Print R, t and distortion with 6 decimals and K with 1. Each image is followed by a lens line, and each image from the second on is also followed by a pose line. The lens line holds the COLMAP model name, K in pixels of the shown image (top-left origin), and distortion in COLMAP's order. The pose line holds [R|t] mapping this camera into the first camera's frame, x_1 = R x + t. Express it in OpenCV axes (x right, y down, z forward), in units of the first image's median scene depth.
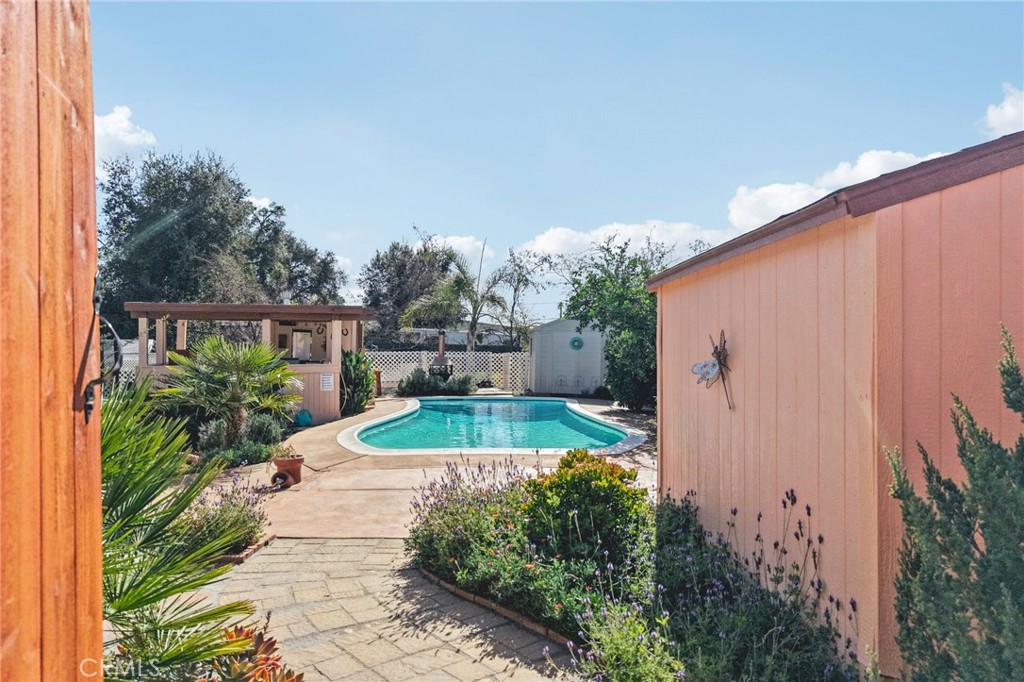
lens RADIAL K [[668.7, 0, 516.5], [0, 668.7, 353.9], [0, 0, 1]] dist [0.000167, -0.001866]
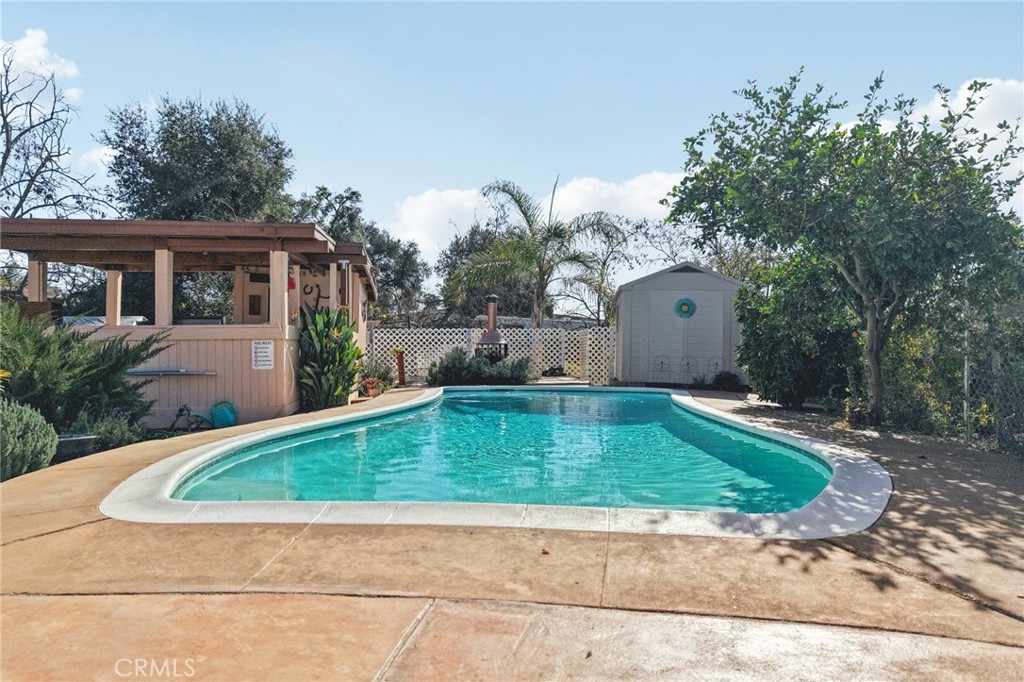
lens RADIAL K [[668.7, 0, 516.5], [0, 668.7, 353.9], [0, 0, 1]] dist [0.000167, -0.001866]
pose [[0.989703, -0.003081, -0.143104, 0.015989], [0.003070, 0.999995, -0.000297, 0.026203], [0.143104, -0.000145, 0.989708, 0.274176]]
